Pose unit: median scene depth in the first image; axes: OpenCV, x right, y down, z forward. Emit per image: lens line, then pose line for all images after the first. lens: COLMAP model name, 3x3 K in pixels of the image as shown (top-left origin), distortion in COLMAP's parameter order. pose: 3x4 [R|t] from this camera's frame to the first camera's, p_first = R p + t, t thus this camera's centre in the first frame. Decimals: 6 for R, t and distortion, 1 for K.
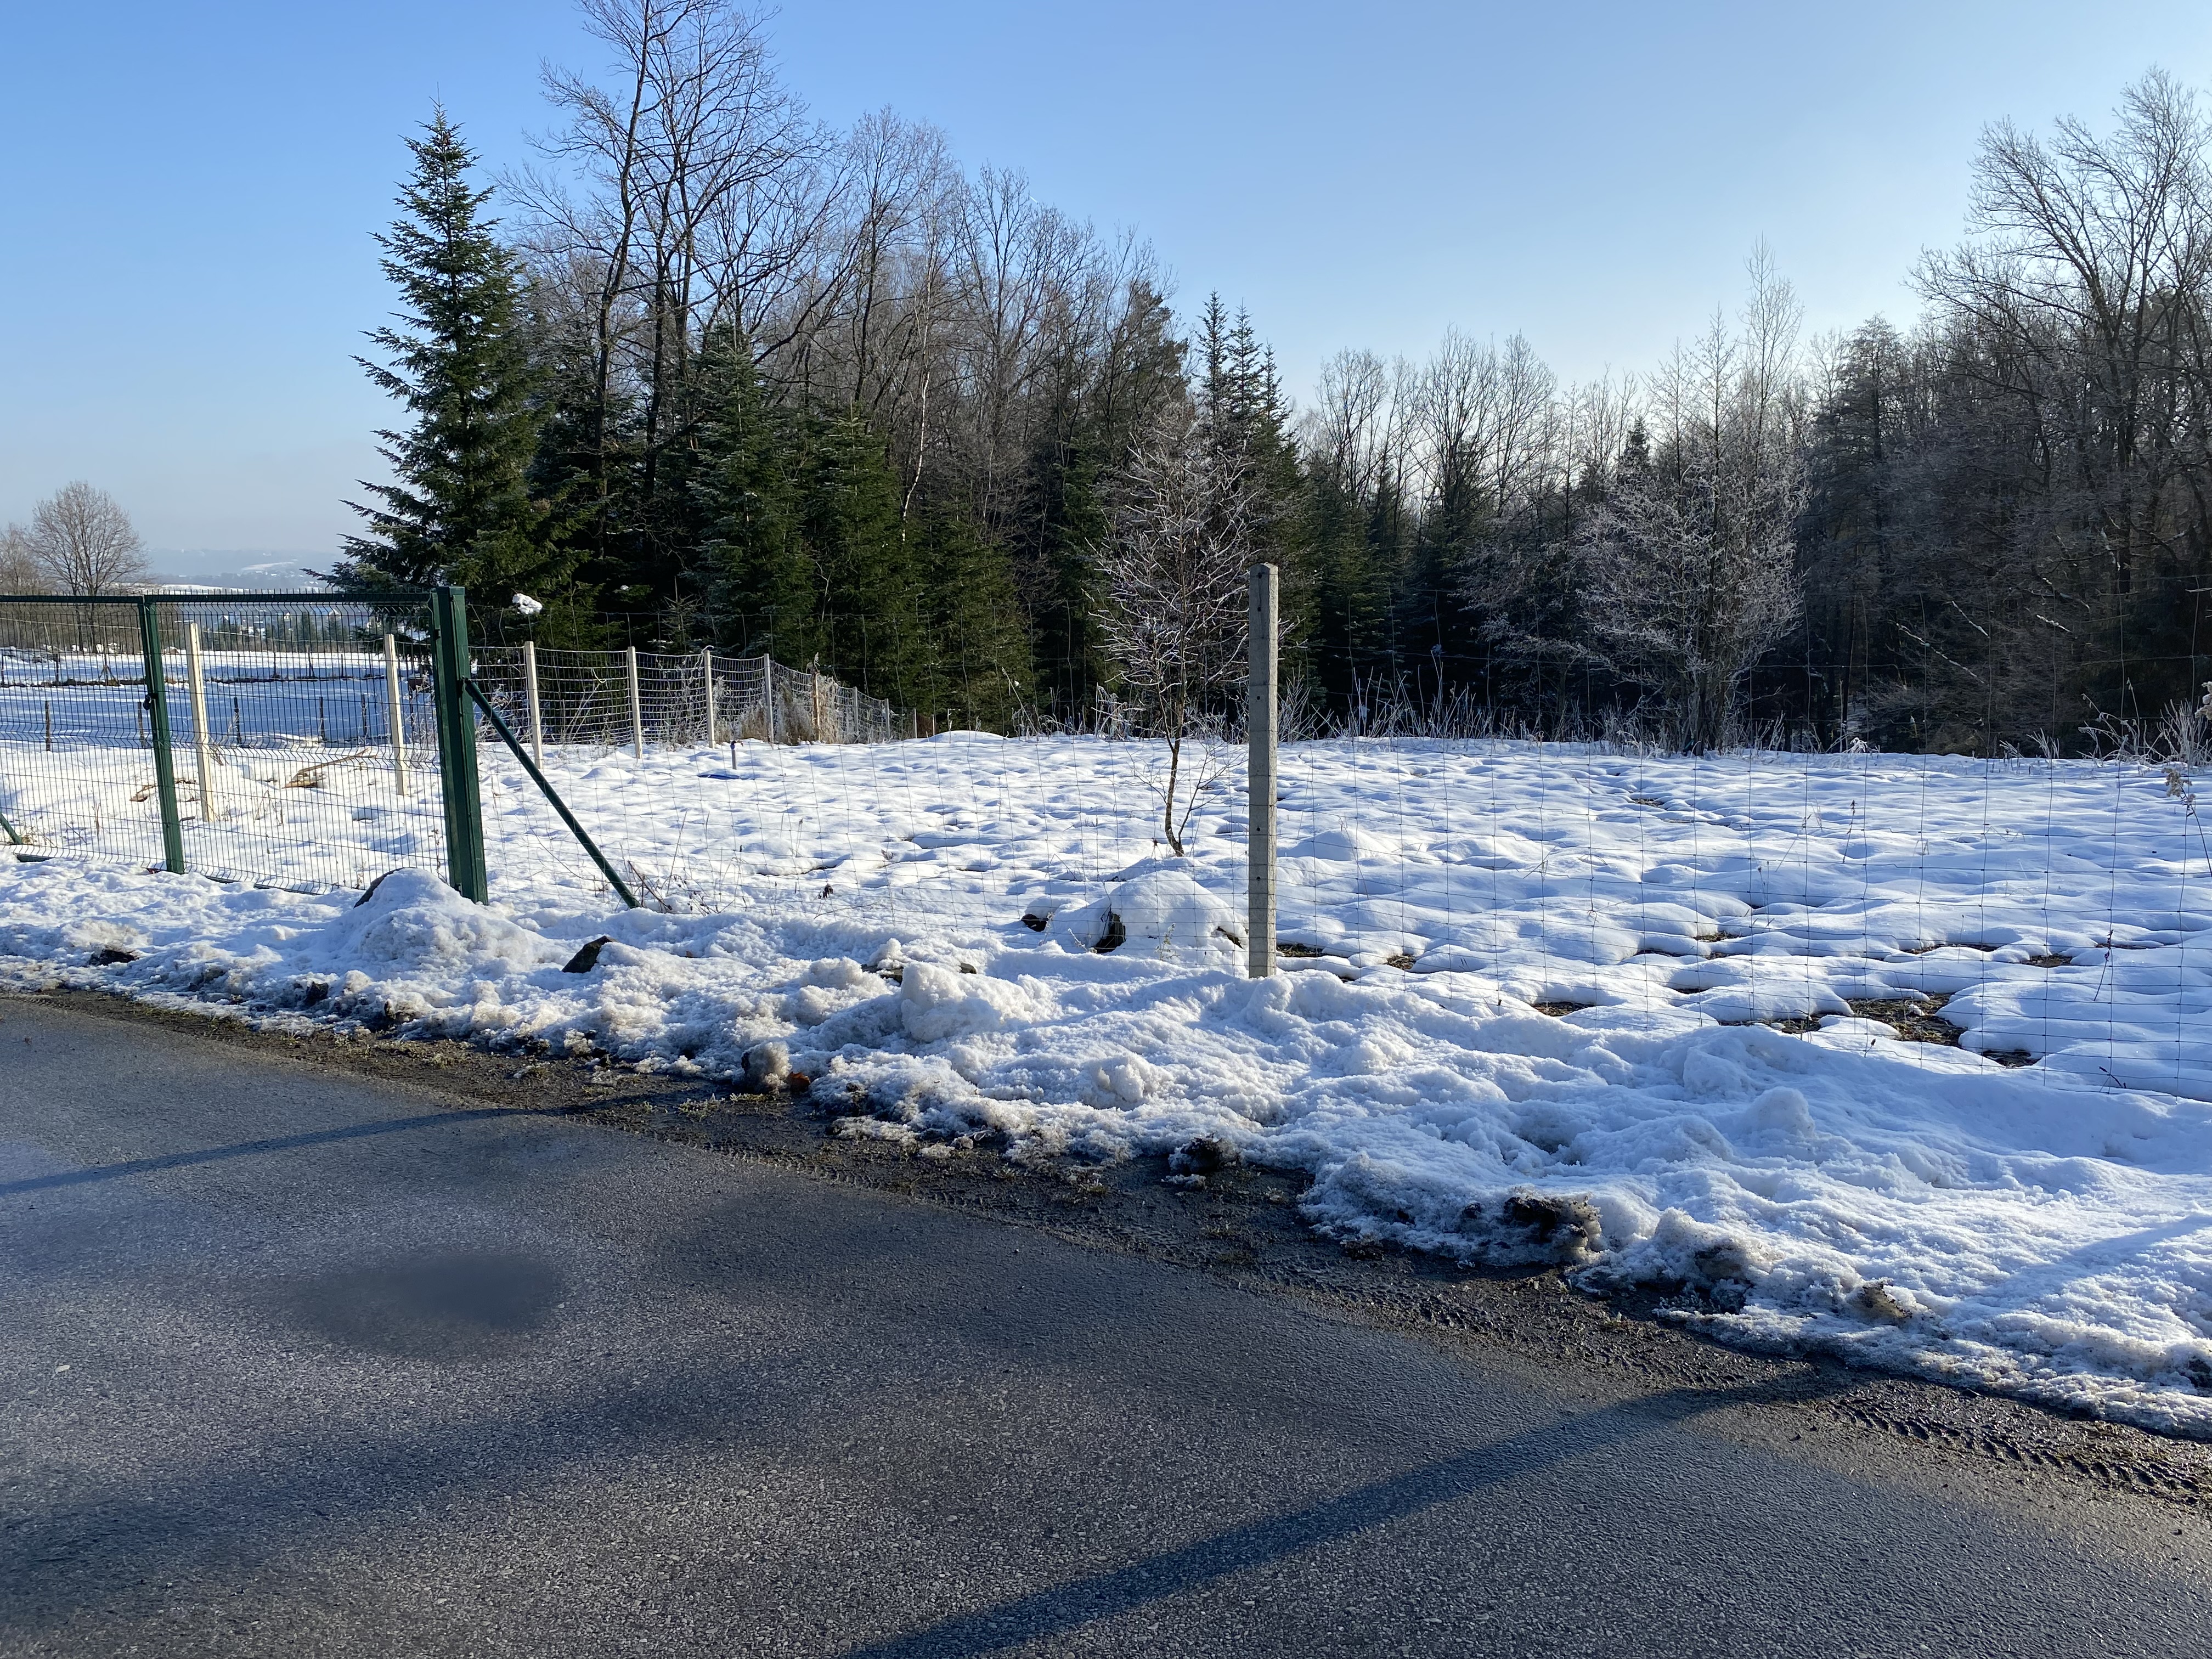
lens RADIAL K [[1645.3, 0, 1120.0], [0, 1645.3, 834.5], [0, 0, 1]] dist [0.046957, -0.061940]
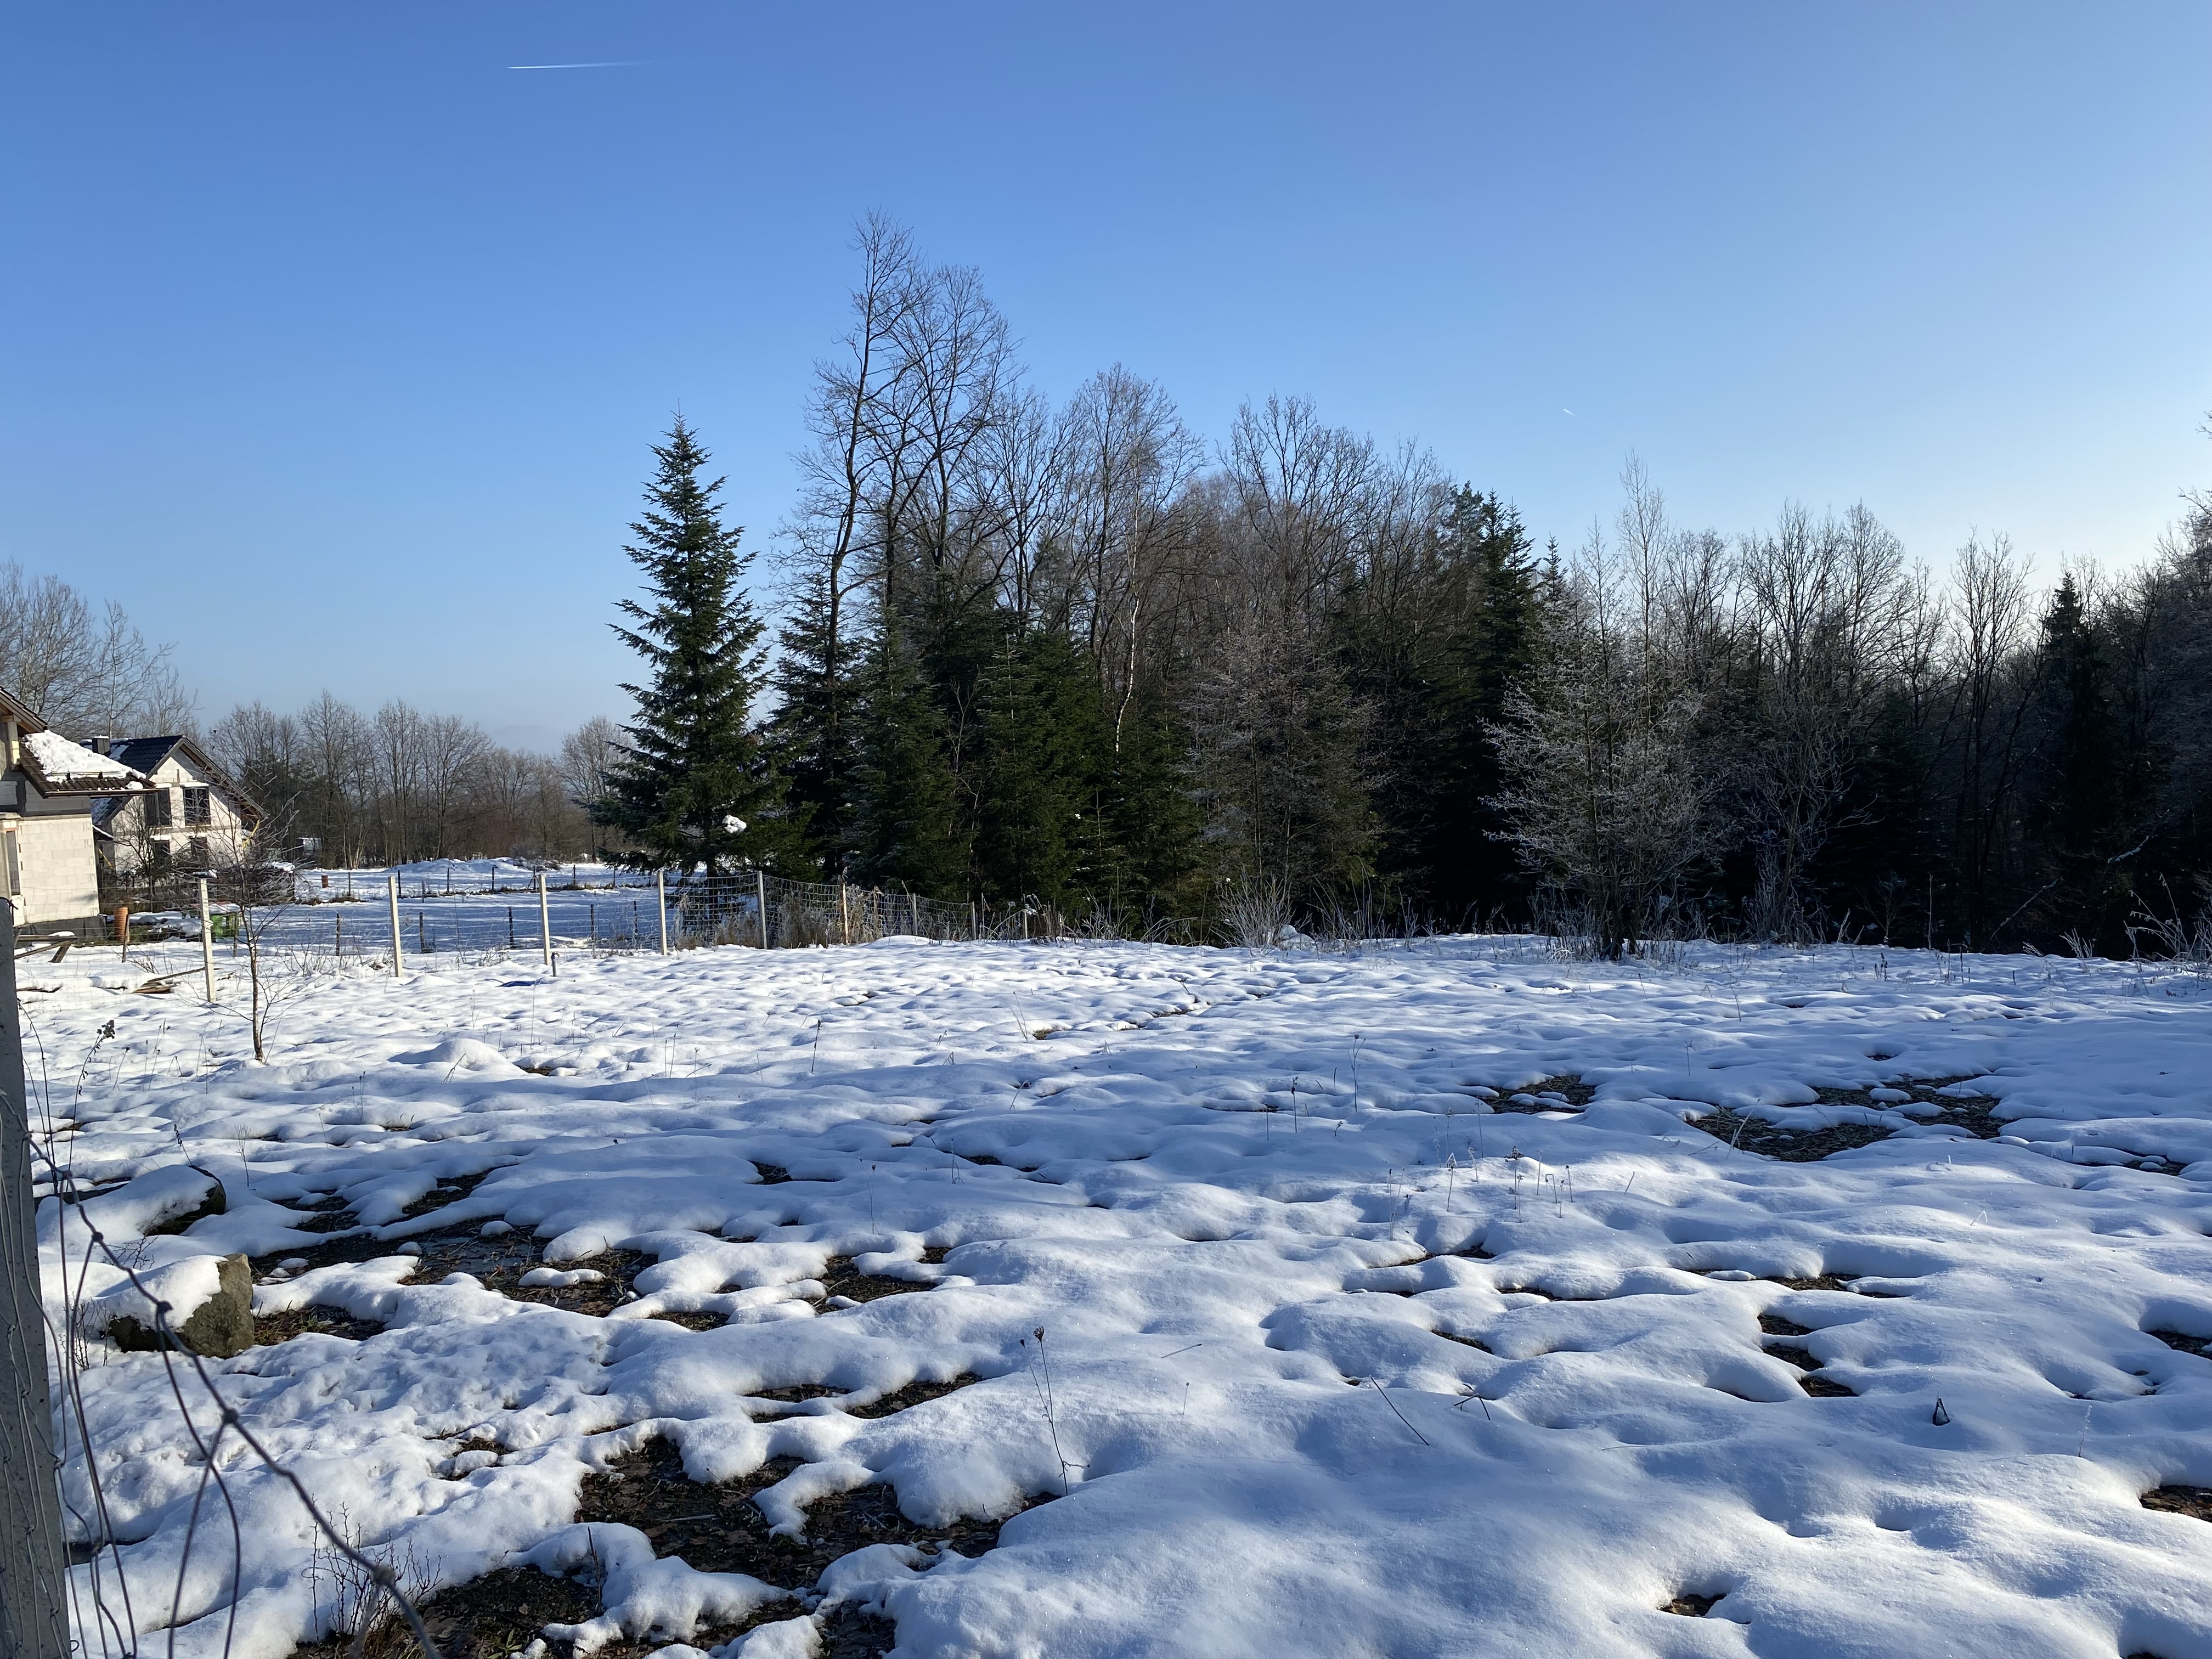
lens RADIAL K [[1645.3, 0, 1120.3], [0, 1645.3, 847.4], [0, 0, 1]] dist [0.046957, -0.061940]
pose [[0.957853, -0.020042, -0.286558, 0.232630], [-0.010261, 0.994539, -0.103860, -0.005075], [0.287074, 0.102423, 0.952417, -0.023158]]
